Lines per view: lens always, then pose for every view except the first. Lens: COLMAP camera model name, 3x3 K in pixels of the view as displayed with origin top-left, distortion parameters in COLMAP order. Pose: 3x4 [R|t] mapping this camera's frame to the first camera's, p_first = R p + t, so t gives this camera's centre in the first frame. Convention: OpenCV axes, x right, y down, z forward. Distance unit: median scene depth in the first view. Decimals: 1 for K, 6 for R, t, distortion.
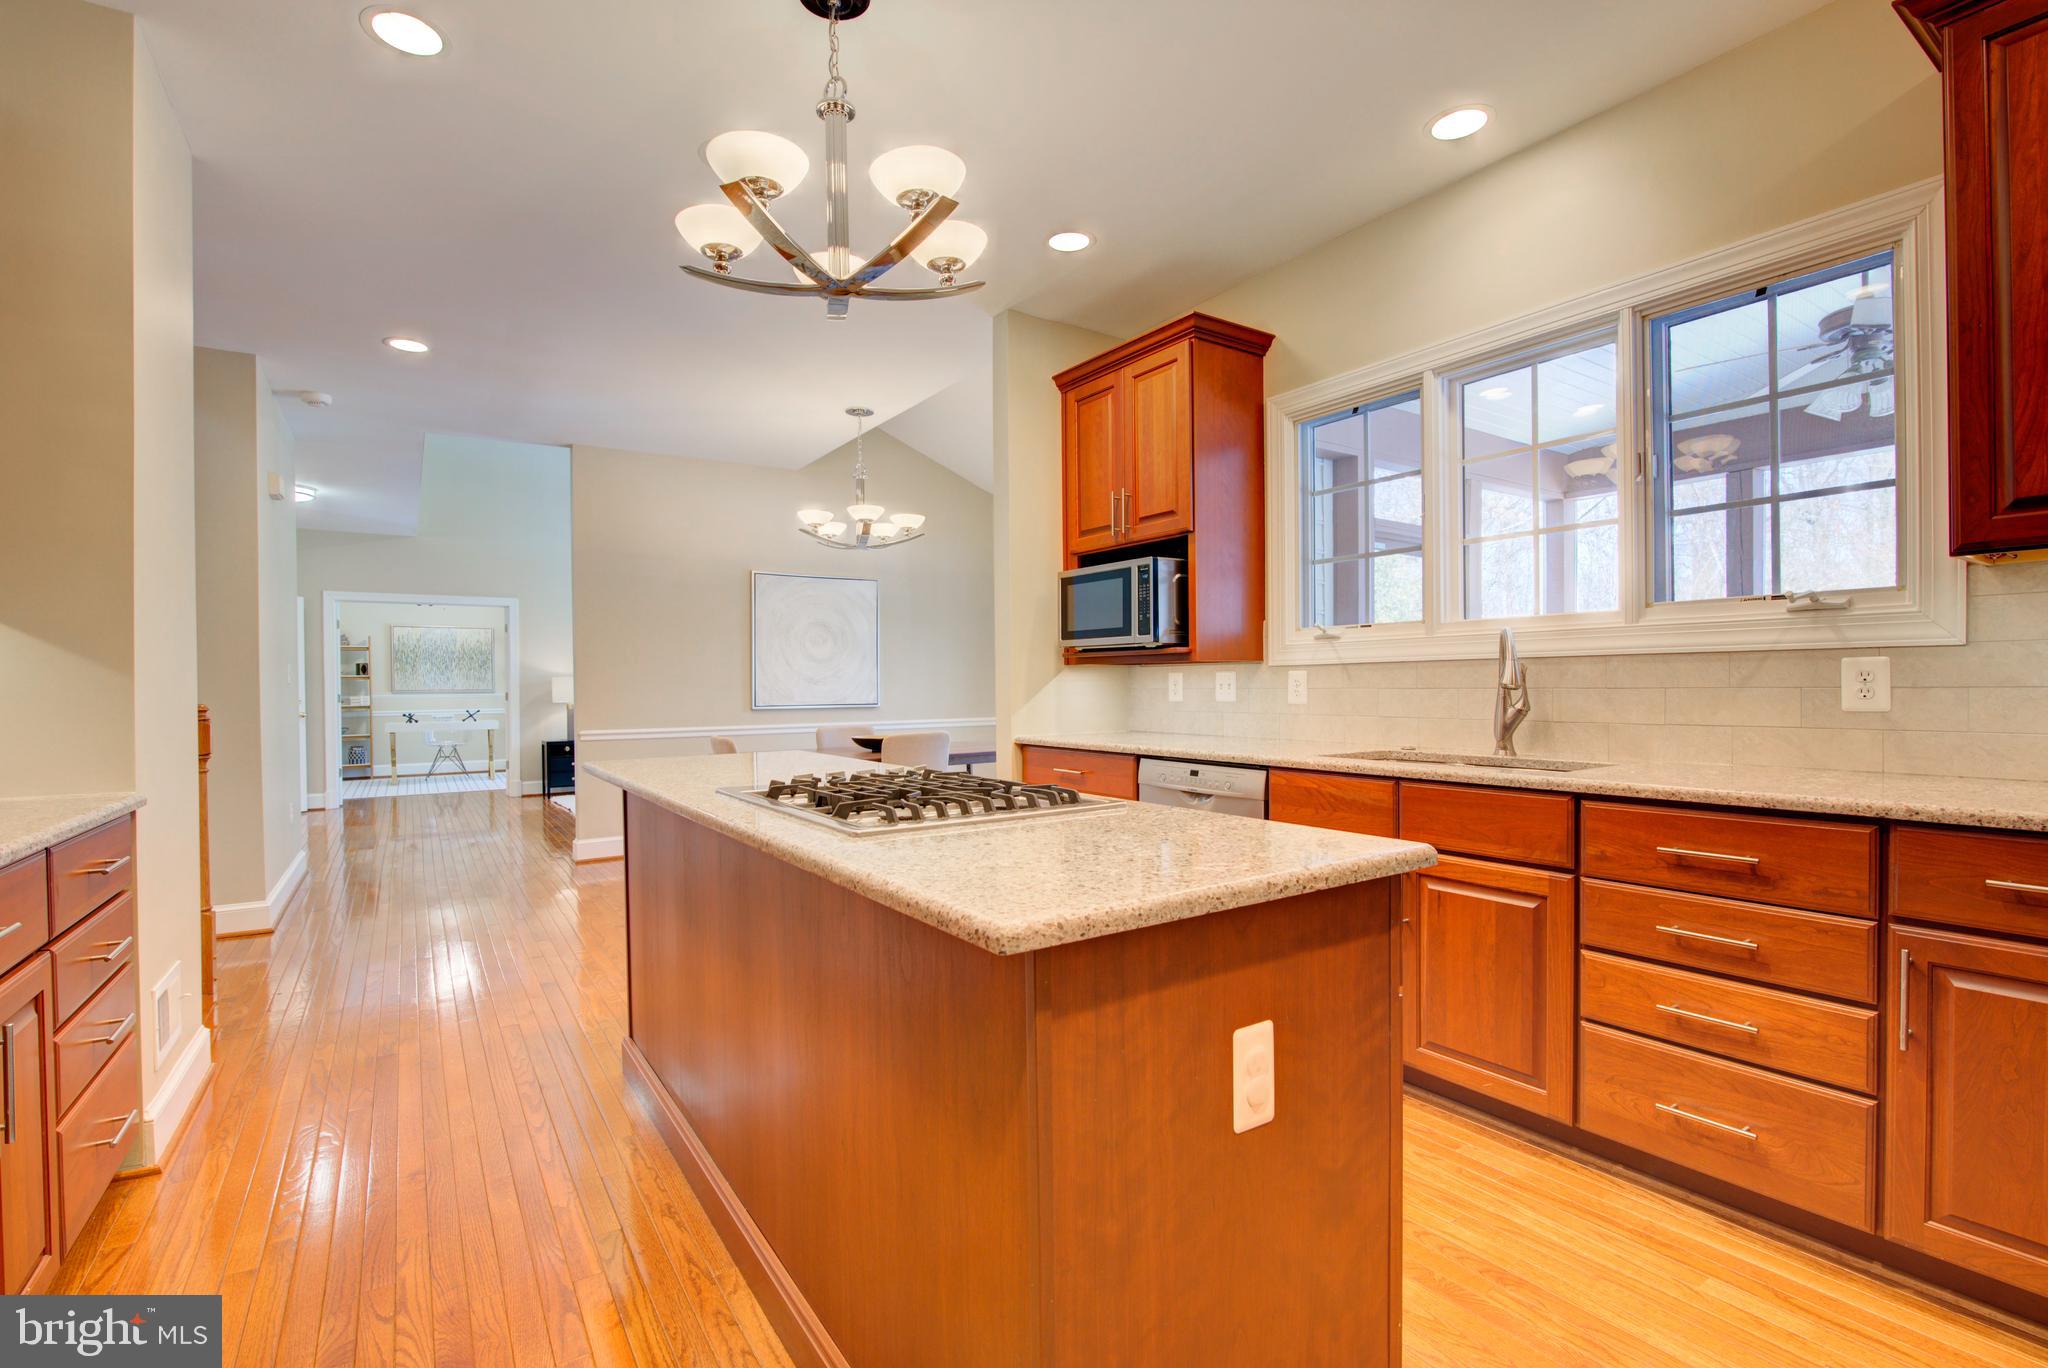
lens RADIAL K [[930.8, 0, 1046.0], [0, 930.8, 699.2], [0, 0, 1]] dist [-0.028410, 0.000069]
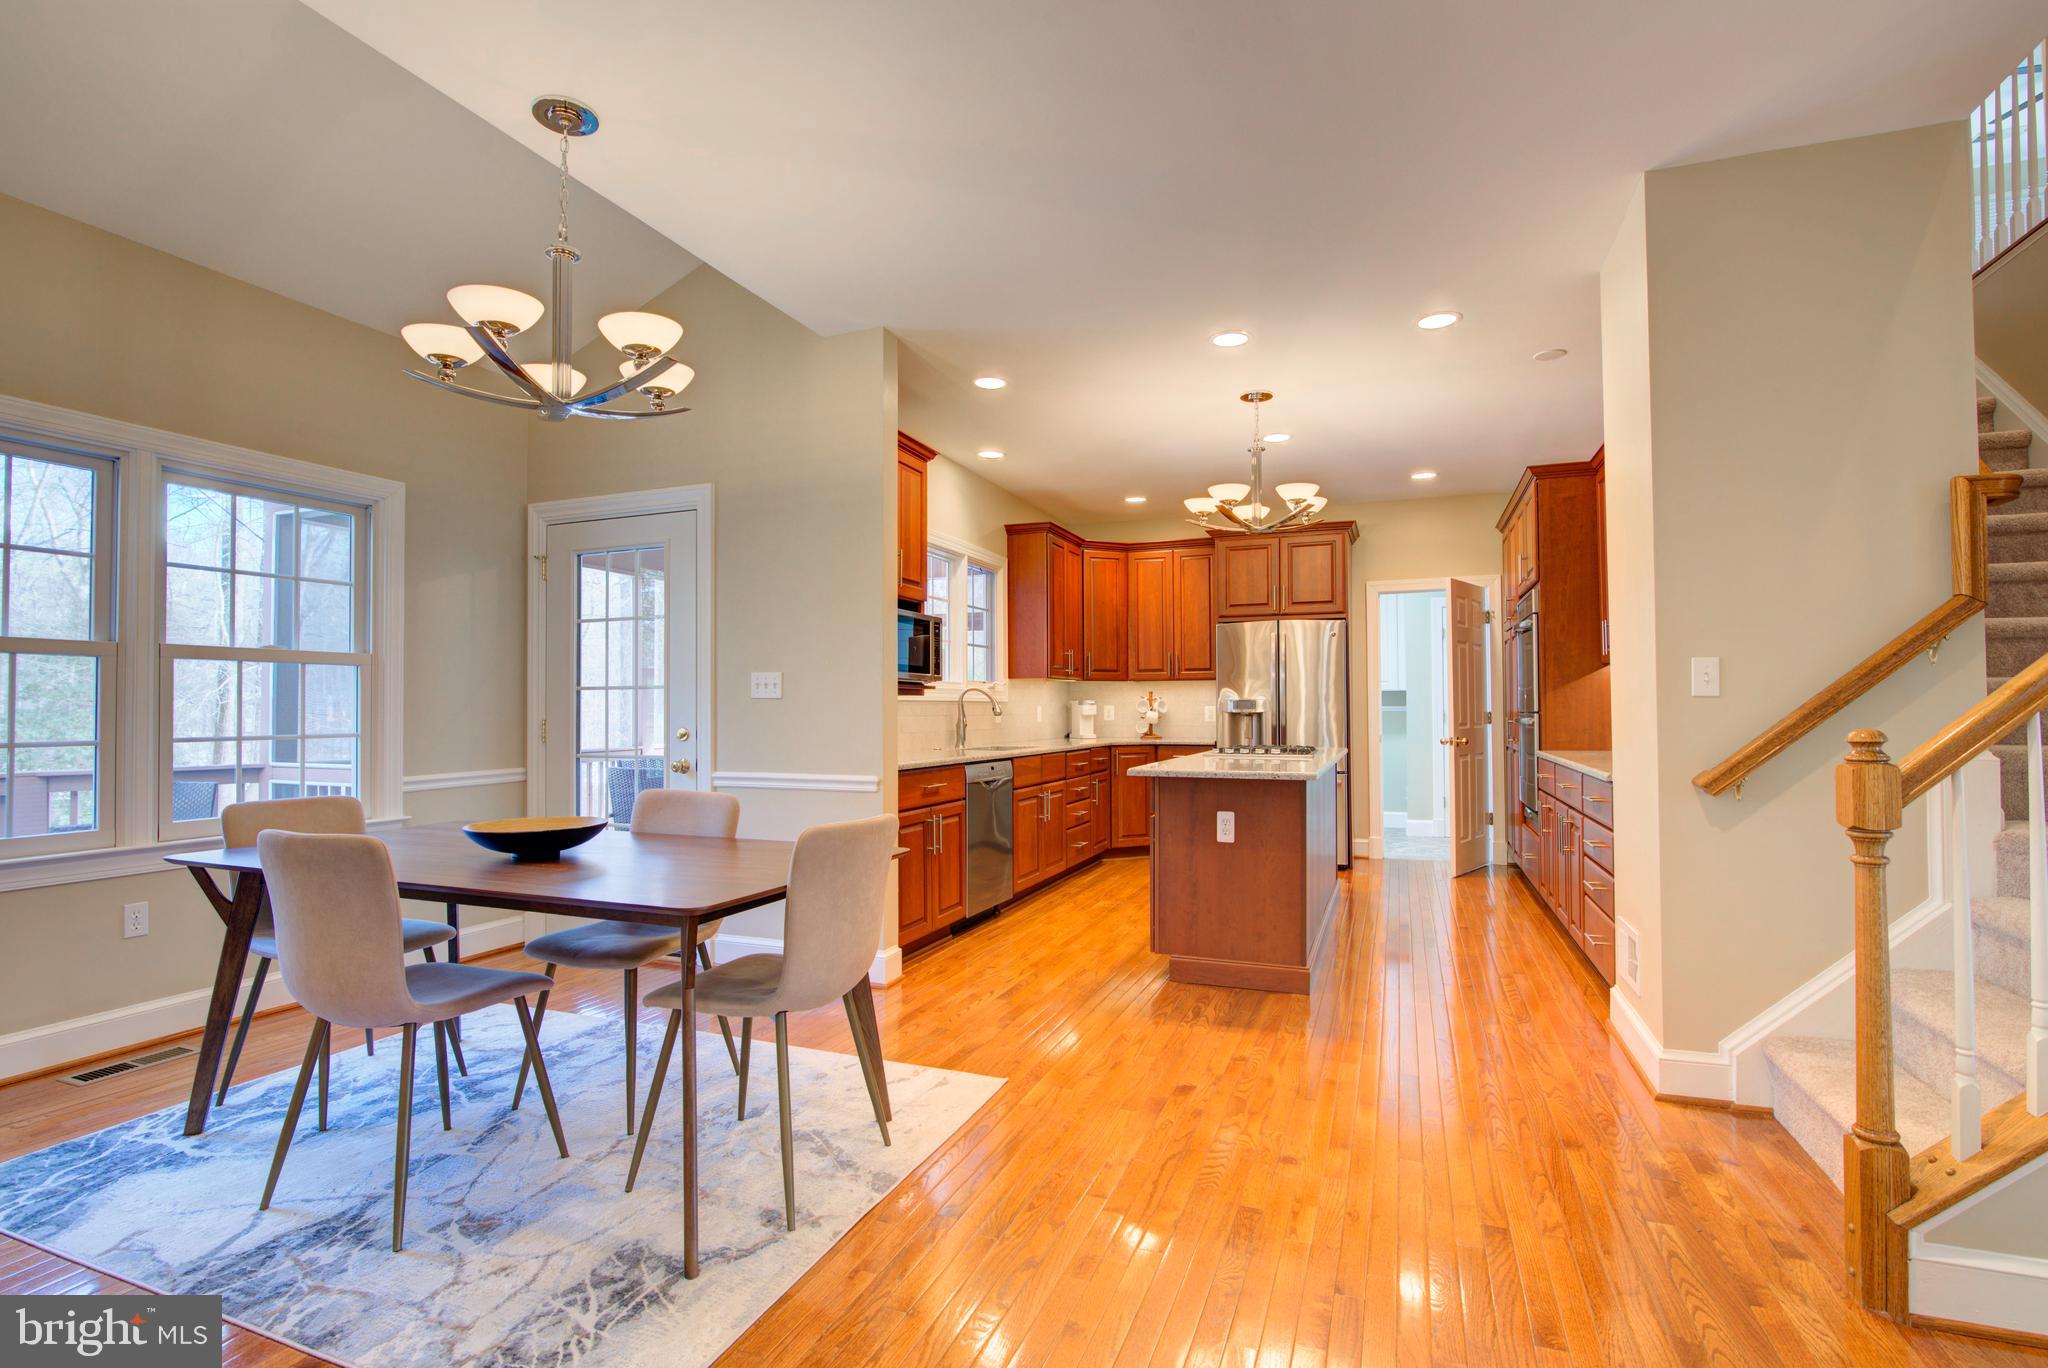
lens RADIAL K [[930.8, 0, 1034.6], [0, 930.8, 682.7], [0, 0, 1]] dist [-0.028410, 0.000069]
pose [[-0.560459, 0.038254, 0.827298, -1.151620], [0.023882, 0.999264, -0.030027, -0.016243], [-0.827838, 0.002929, -0.560960, 1.760286]]
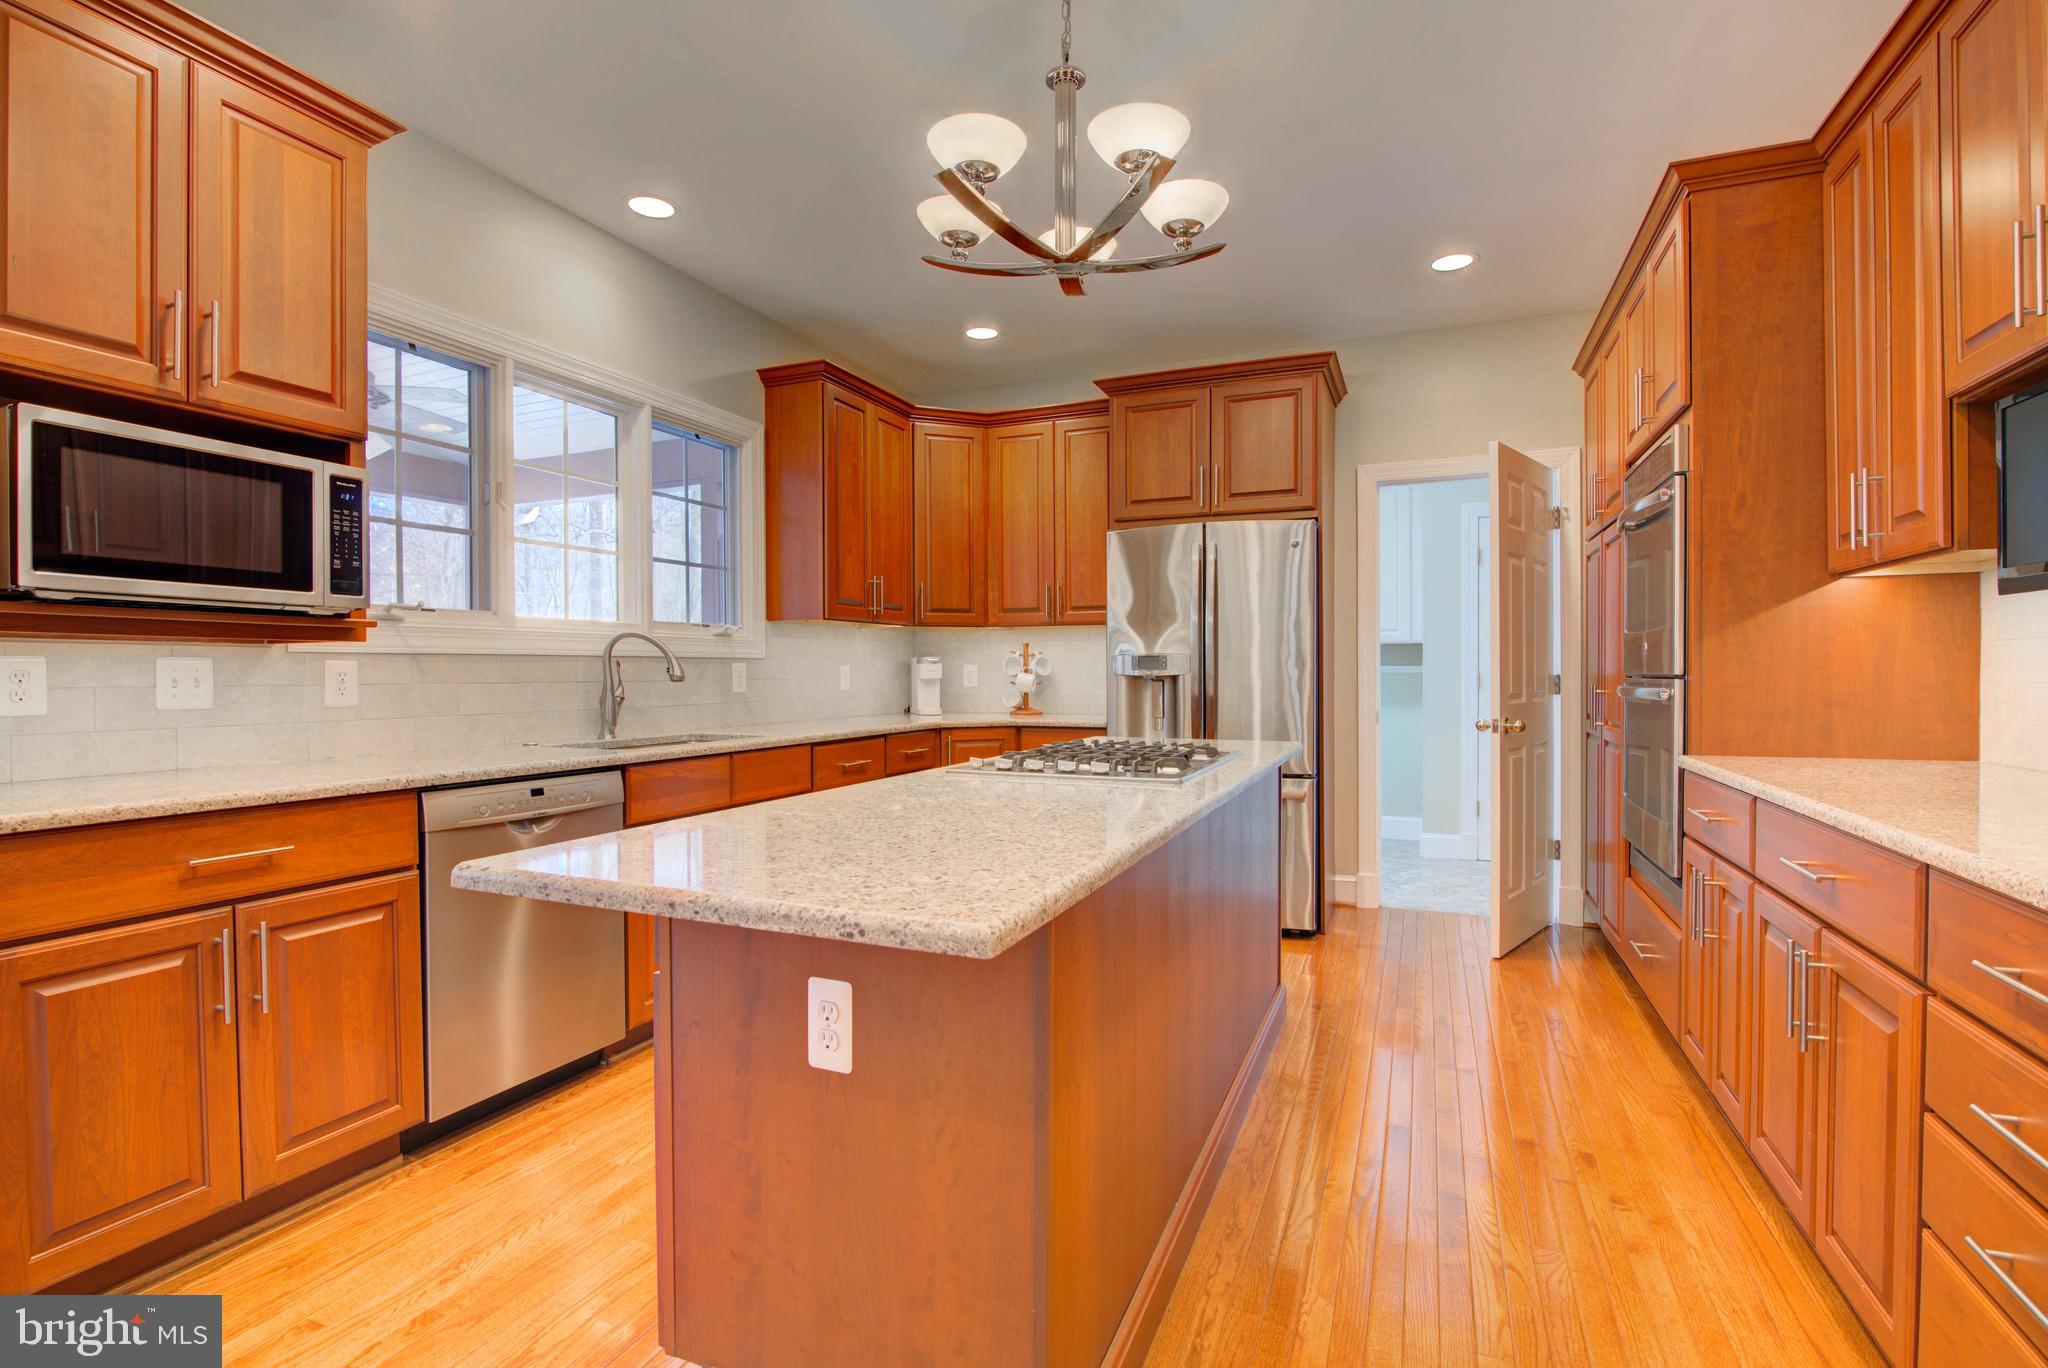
lens RADIAL K [[930.8, 0, 1029.3], [0, 930.8, 676.8], [0, 0, 1]] dist [-0.028410, 0.000069]
pose [[-0.536627, 0.008977, 0.843772, -0.665656], [0.024288, 0.999693, 0.004810, -0.008988], [-0.843470, 0.023075, -0.536680, 1.012654]]
